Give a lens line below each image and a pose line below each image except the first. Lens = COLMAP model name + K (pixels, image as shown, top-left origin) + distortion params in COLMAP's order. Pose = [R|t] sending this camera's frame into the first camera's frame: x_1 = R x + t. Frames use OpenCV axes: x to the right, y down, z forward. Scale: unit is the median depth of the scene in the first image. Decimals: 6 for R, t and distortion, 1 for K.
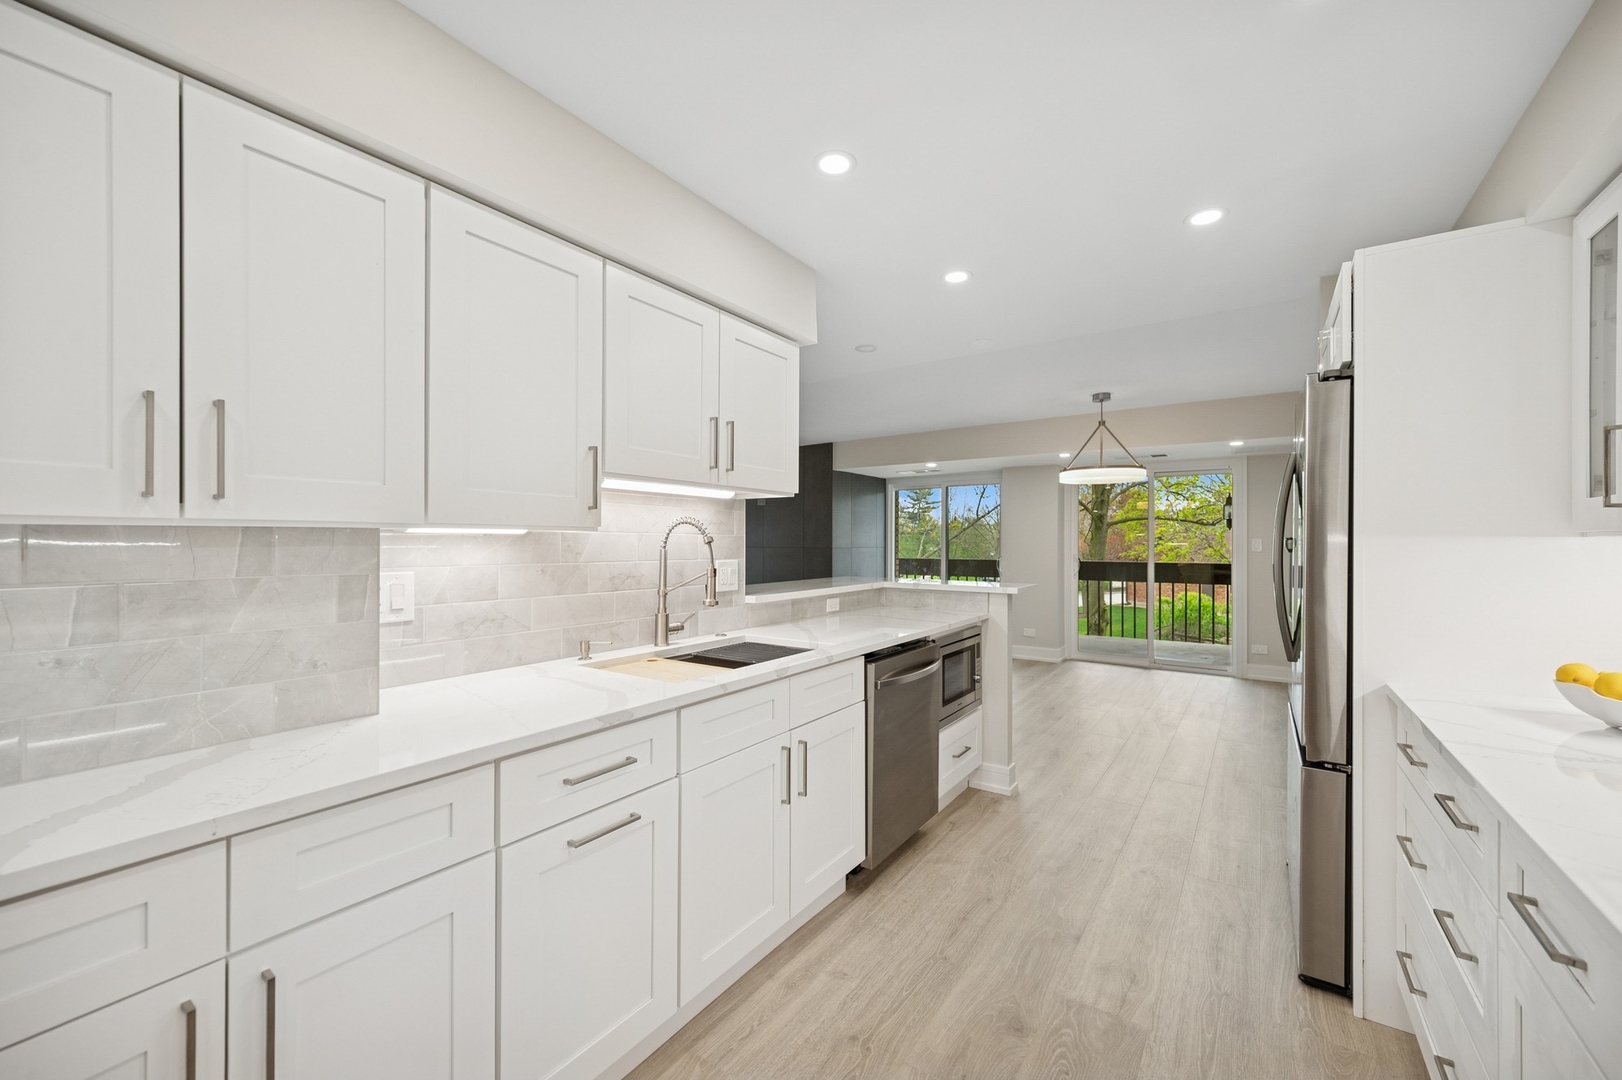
lens RADIAL K [[645.7, 0, 816.8], [0, 645.7, 538.2], [0, 0, 1]] dist [0.000001, -0.000335]
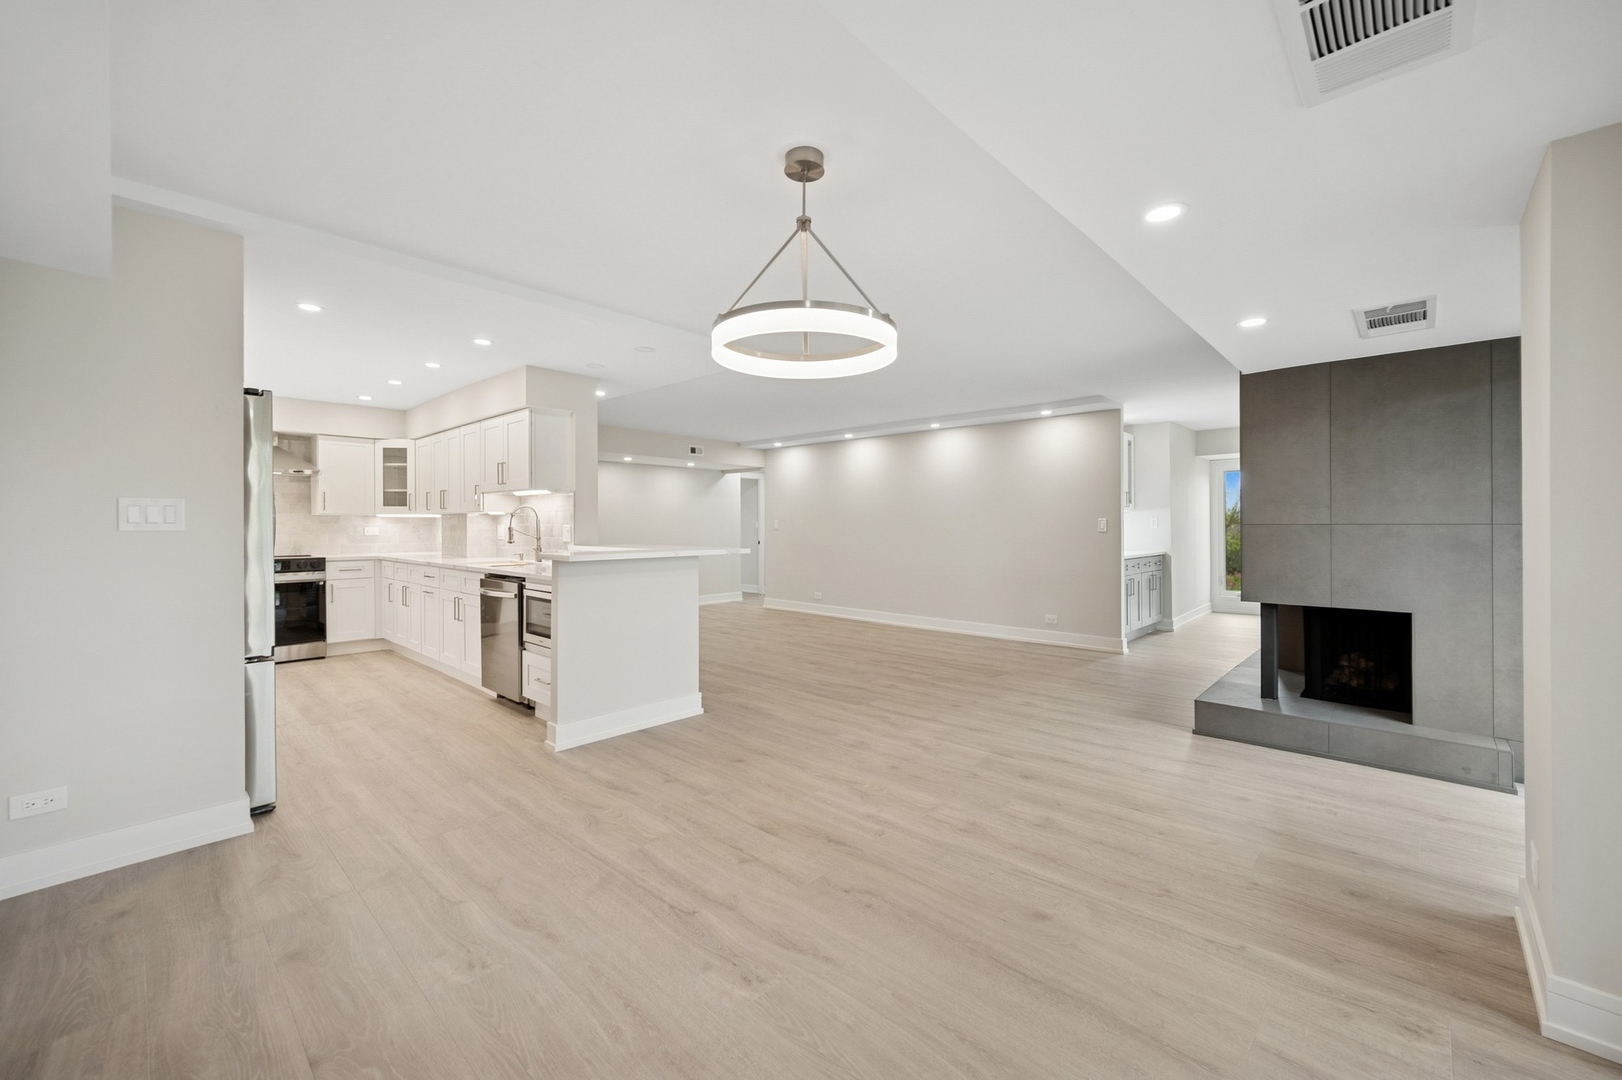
lens RADIAL K [[645.7, 0, 813.7], [0, 645.7, 526.4], [0, 0, 1]] dist [0.000001, -0.000335]
pose [[-0.146429, -0.002186, -0.989219, 1.672396], [0.002518, 0.999993, -0.002582, 0.046788], [0.989218, -0.002869, -0.146422, 2.062628]]
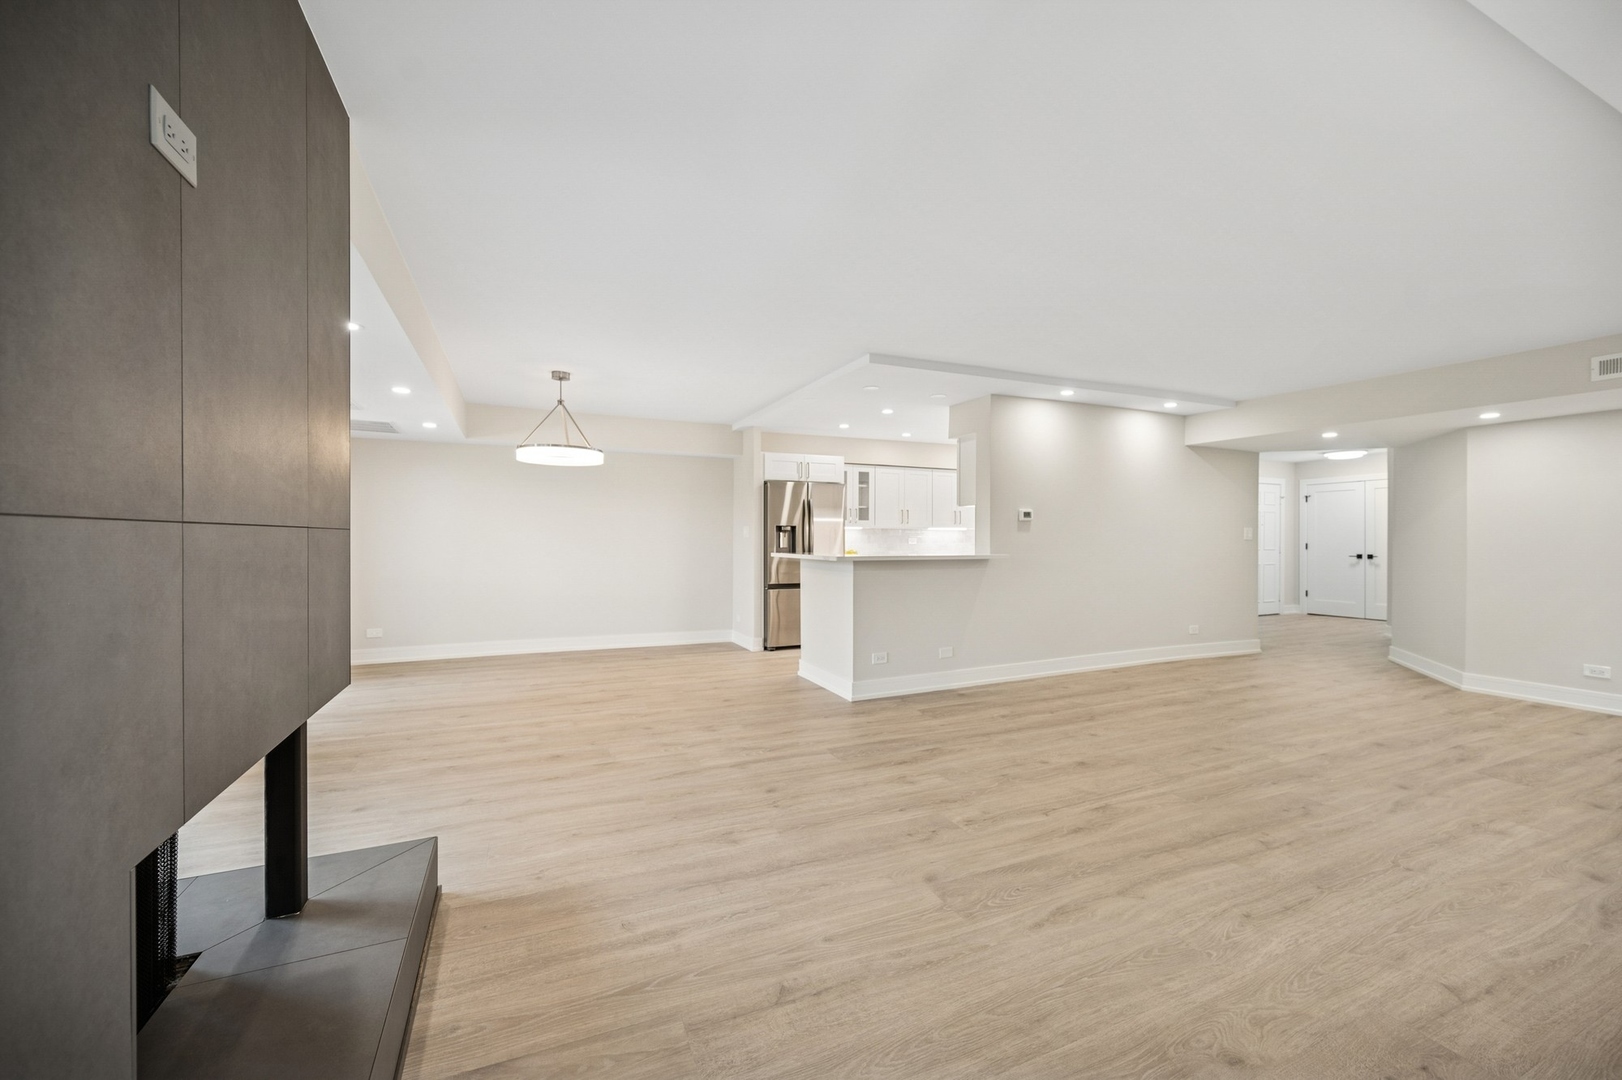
lens RADIAL K [[645.7, 0, 820.3], [0, 645.7, 534.6], [0, 0, 1]] dist [0.000001, -0.000335]
pose [[-0.858655, -0.003248, 0.512543, -0.776961], [-0.006453, 0.999969, -0.004474, 0.047152], [-0.512513, -0.007149, -0.858650, 3.177366]]
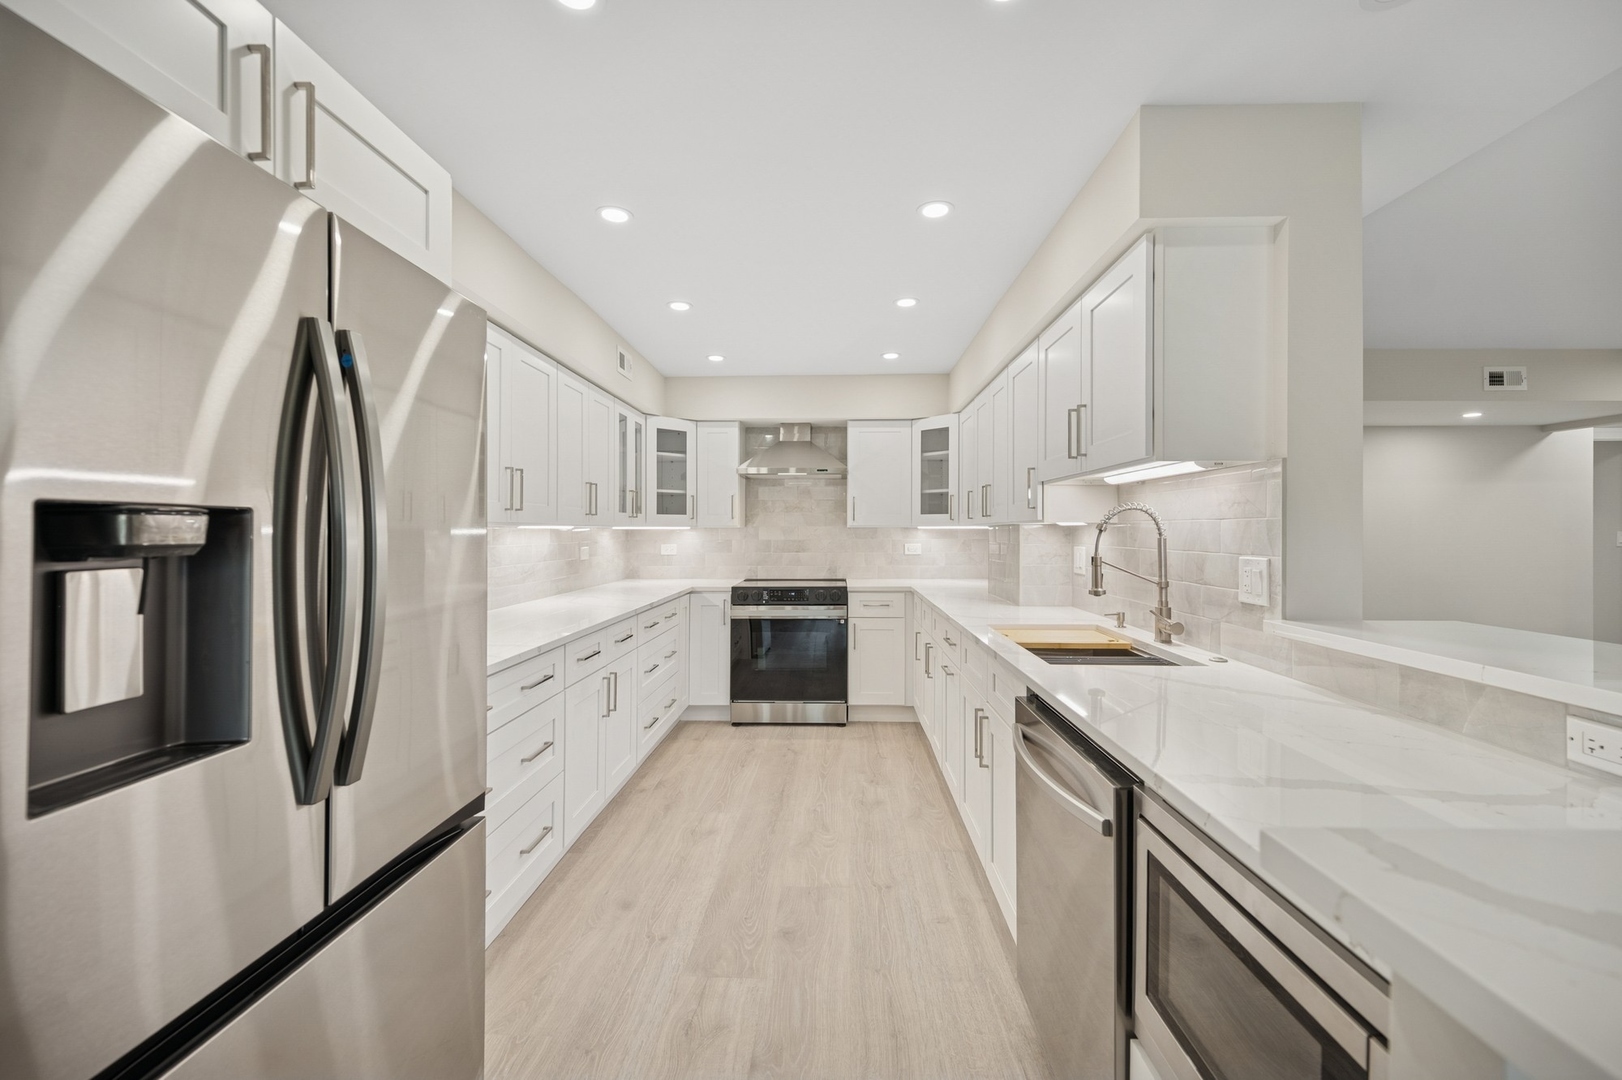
lens RADIAL K [[645.7, 0, 818.7], [0, 645.7, 533.6], [0, 0, 1]] dist [0.000001, -0.000335]
pose [[-0.842723, -0.002977, -0.538339, 0.609380], [-0.002835, 0.999995, -0.001093, 0.013089], [0.538340, 0.000605, -0.842728, 1.368076]]
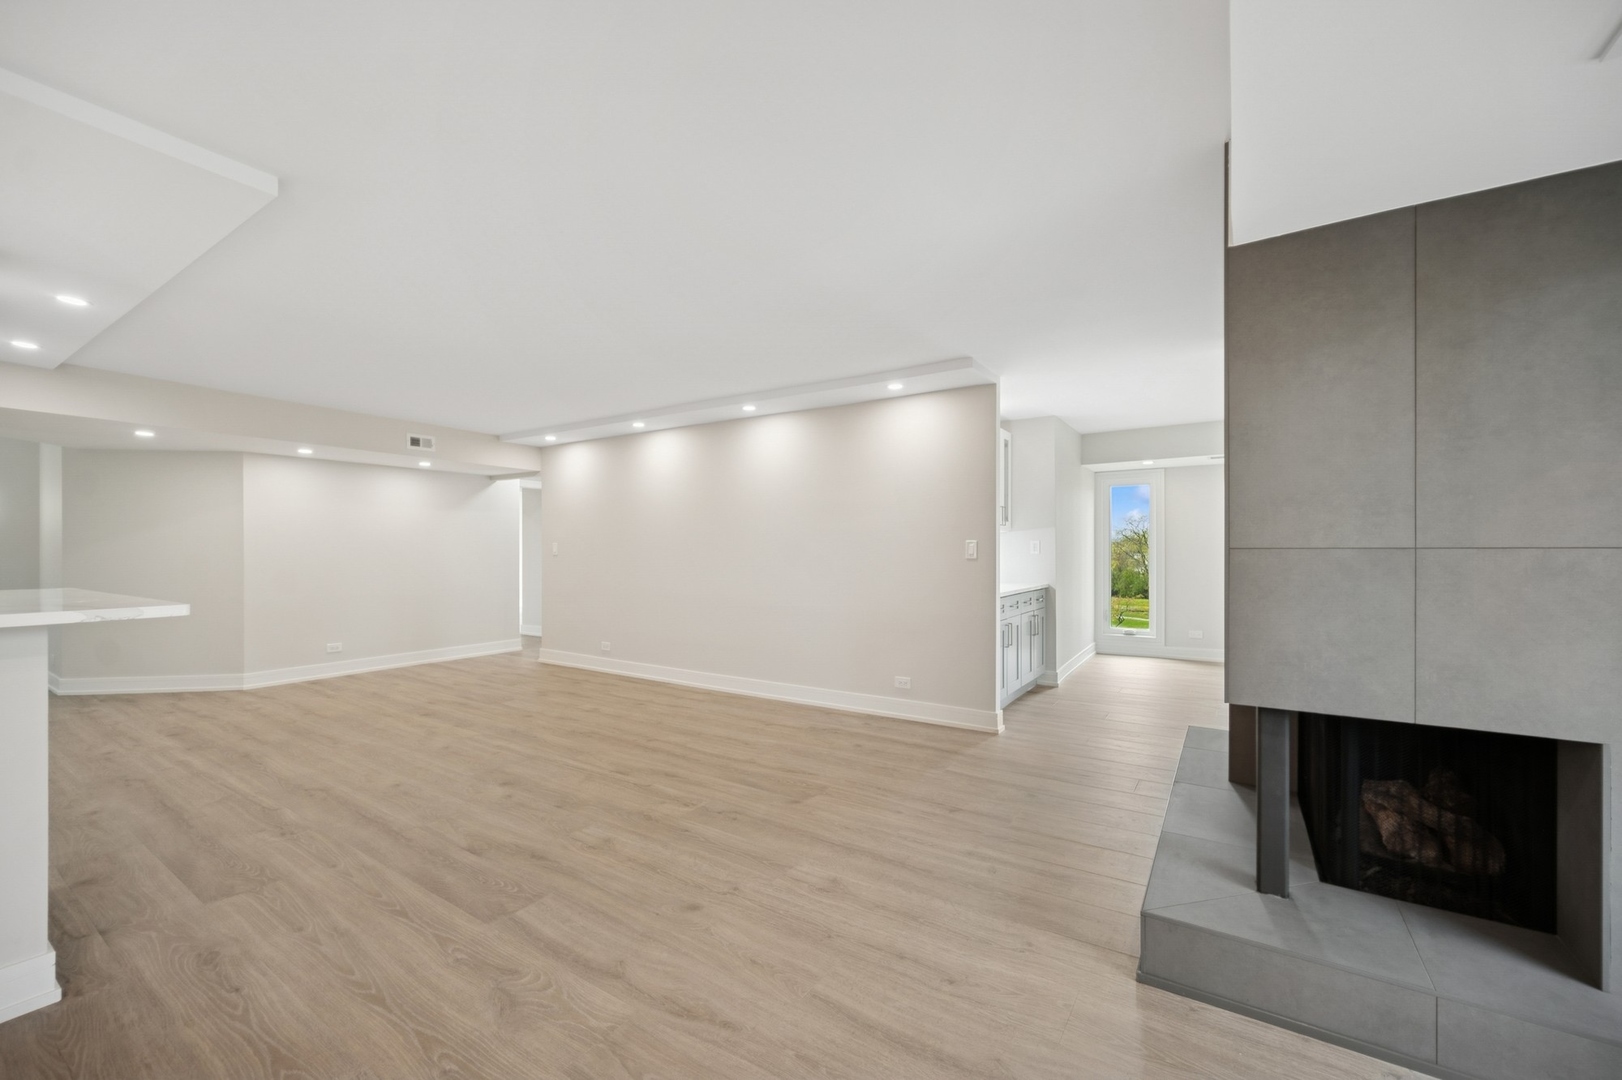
lens RADIAL K [[645.7, 0, 811.0], [0, 645.7, 555.1], [0, 0, 1]] dist [0.000001, -0.000335]
pose [[0.020948, 0.004235, -0.999772, 0.787658], [0.003269, 0.999985, 0.004304, 0.043255], [0.999775, -0.003358, 0.020934, 2.328207]]
